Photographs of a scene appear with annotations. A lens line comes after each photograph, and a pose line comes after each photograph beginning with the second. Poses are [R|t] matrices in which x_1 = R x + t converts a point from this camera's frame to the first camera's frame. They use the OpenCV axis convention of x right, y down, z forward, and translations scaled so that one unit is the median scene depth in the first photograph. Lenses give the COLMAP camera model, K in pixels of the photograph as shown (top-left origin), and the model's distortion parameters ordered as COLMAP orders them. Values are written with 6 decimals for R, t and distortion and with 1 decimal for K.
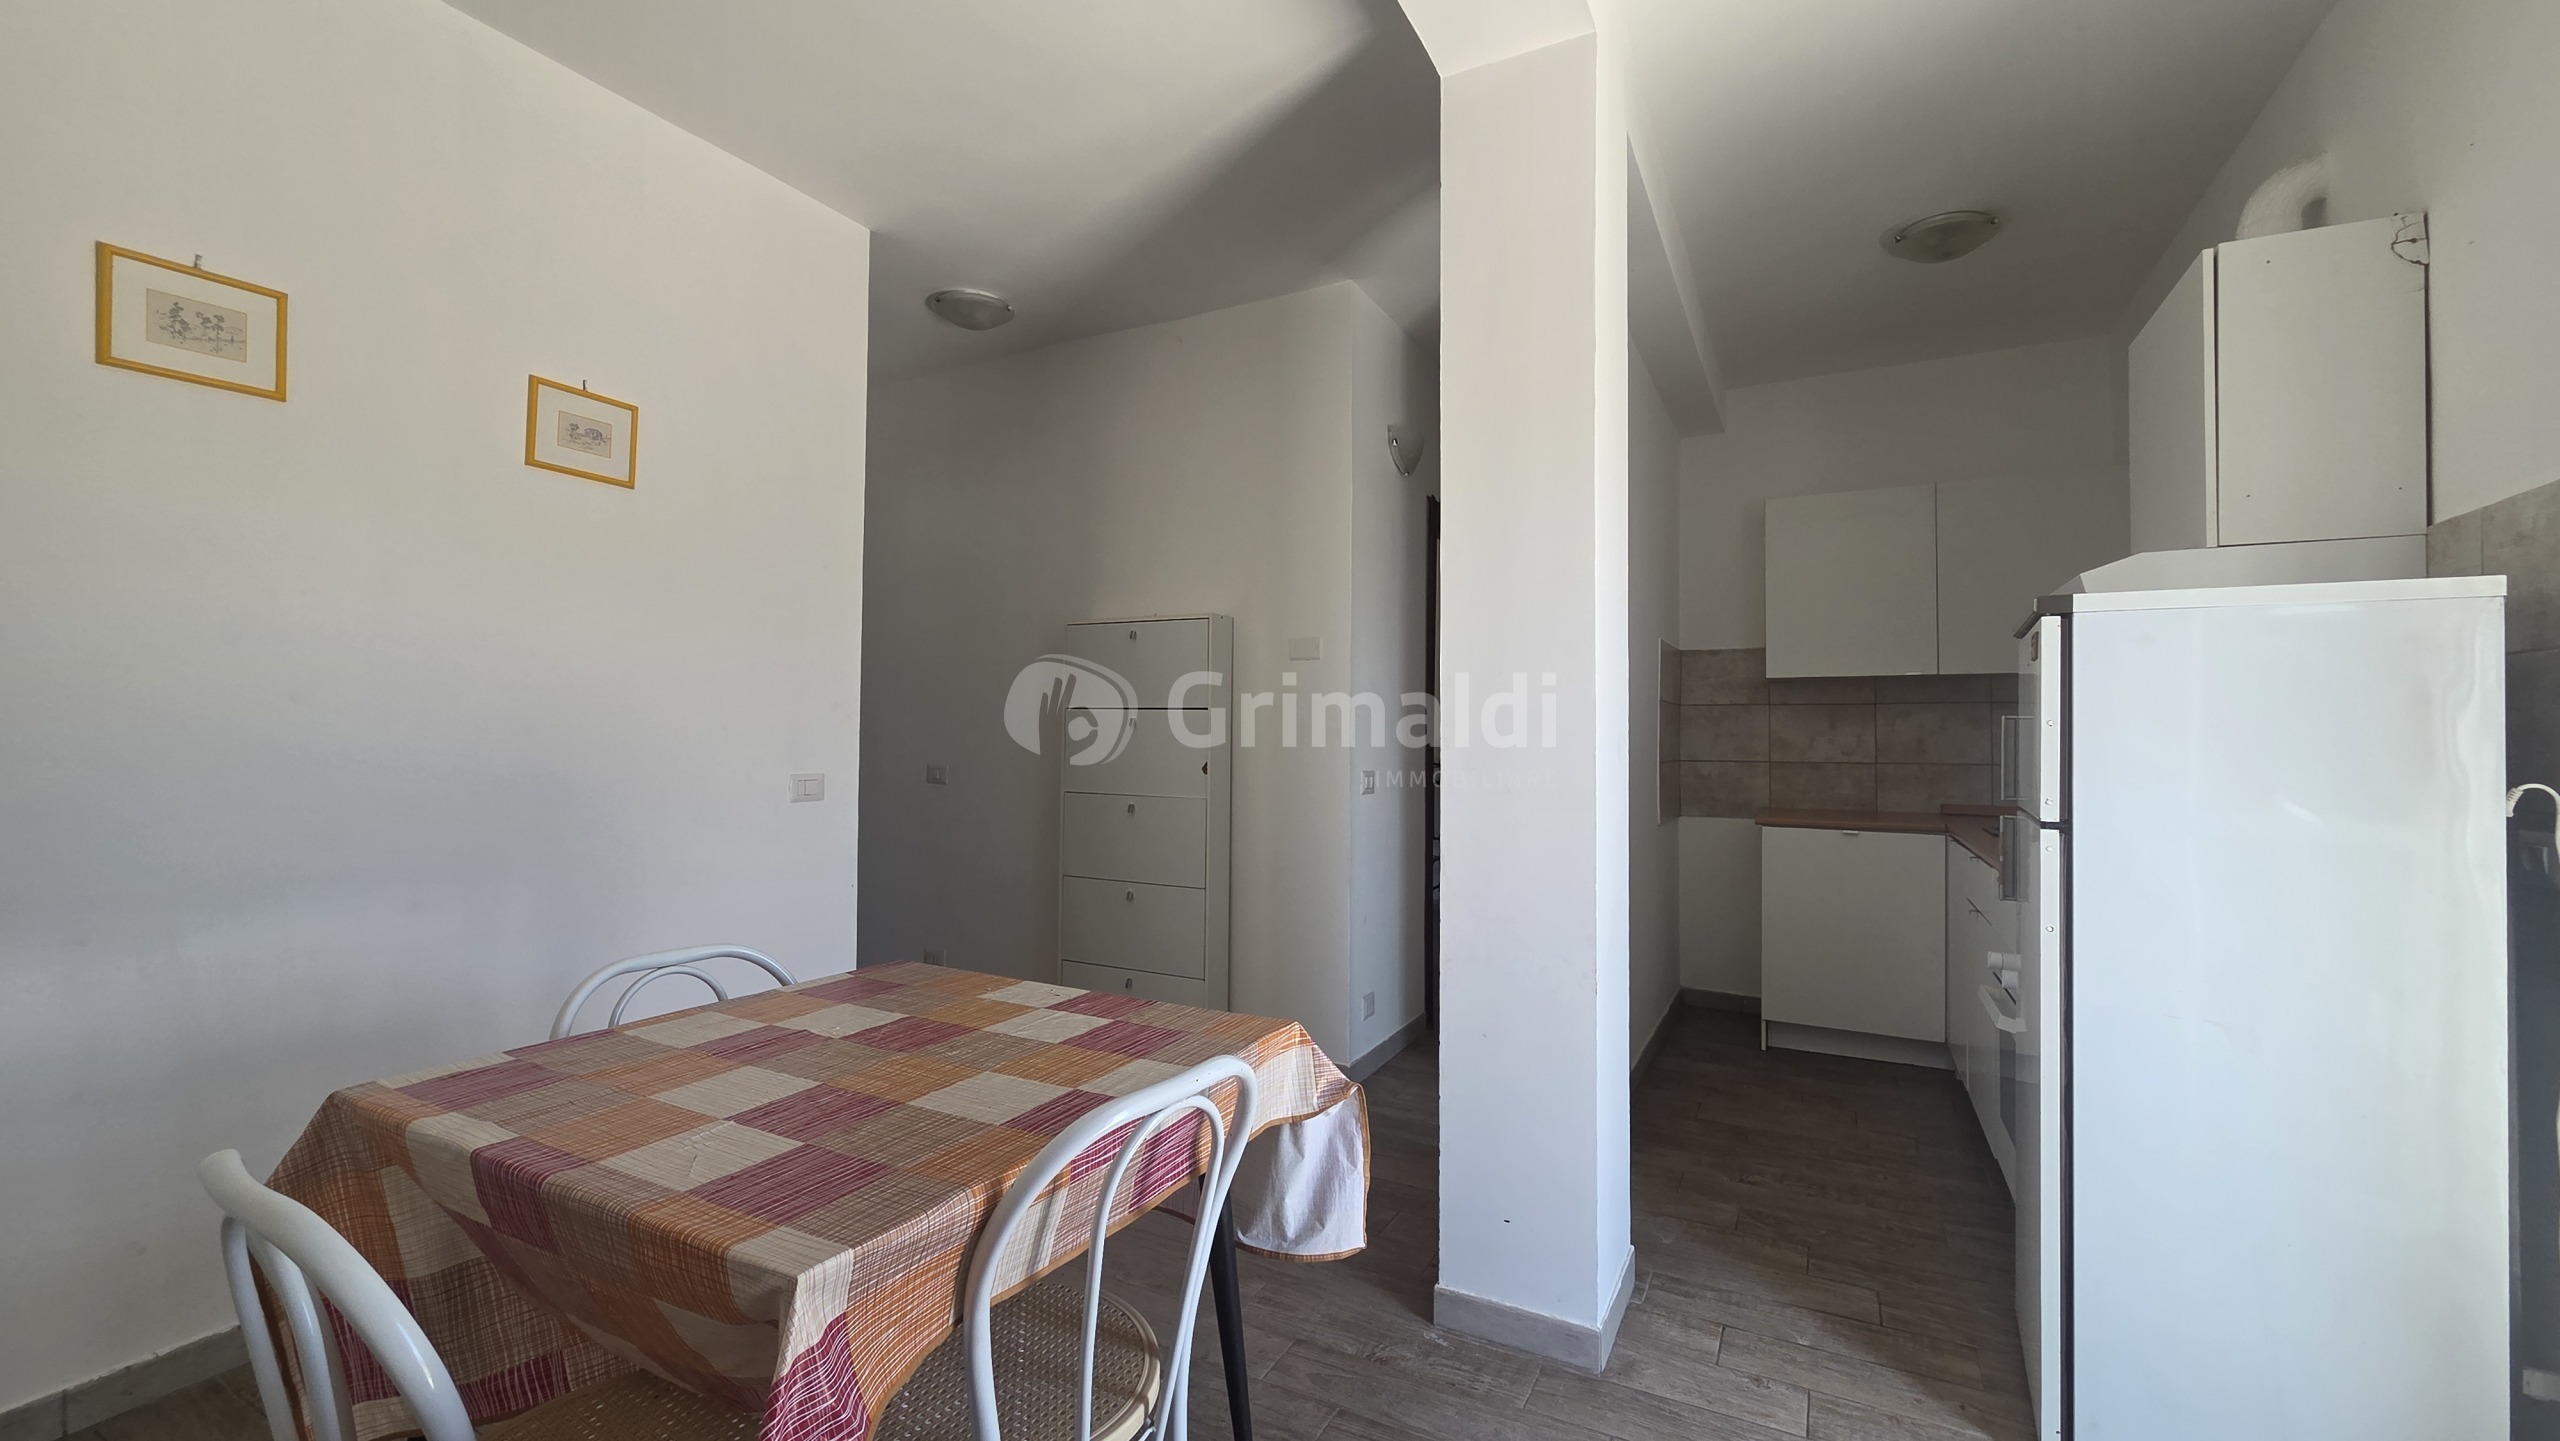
lens RADIAL K [[1042.0, 0, 1280.0], [0, 1042.0, 720.5], [0, 0, 1]] dist [-0.000468, 0.000123]
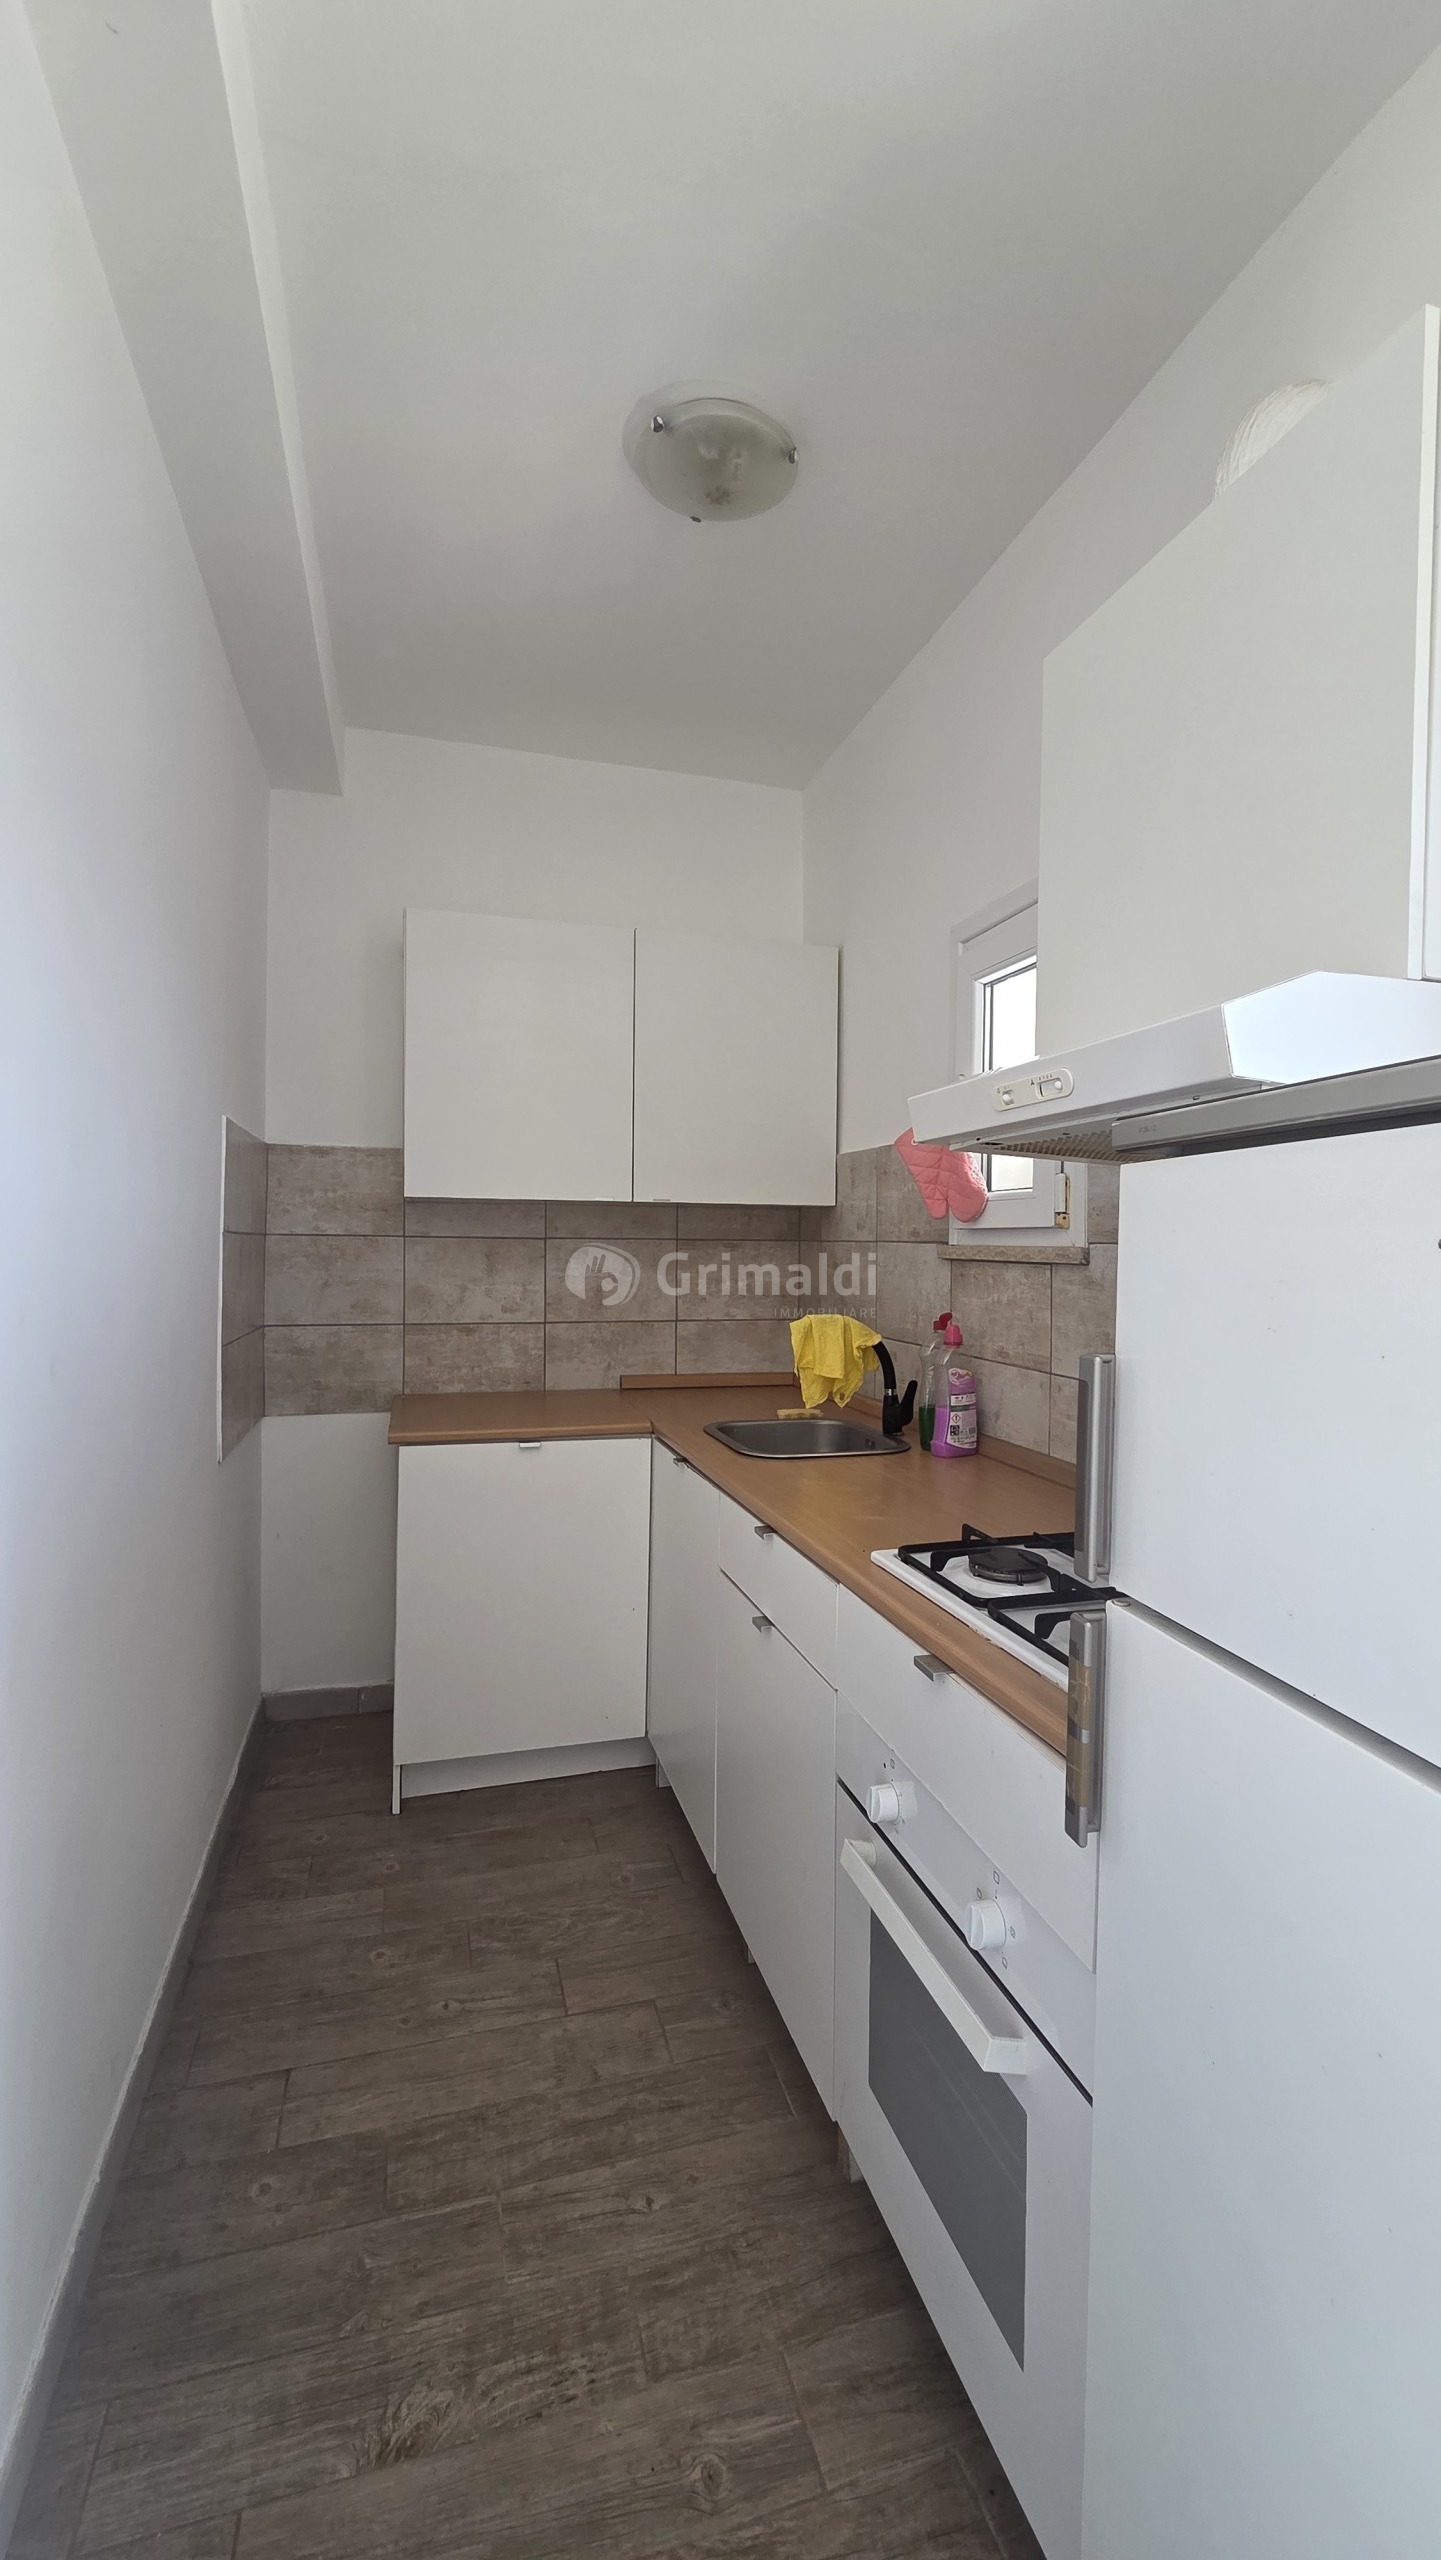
lens RADIAL K [[1042.0, 0, 709.1], [0, 1042.0, 1263.2], [0, 0, 1]] dist [-0.000468, 0.000123]
pose [[0.727761, -0.004578, 0.685816, 0.167053], [-0.021499, 0.999334, 0.029485, -0.022560], [-0.685494, -0.036202, 0.727178, 0.408774]]
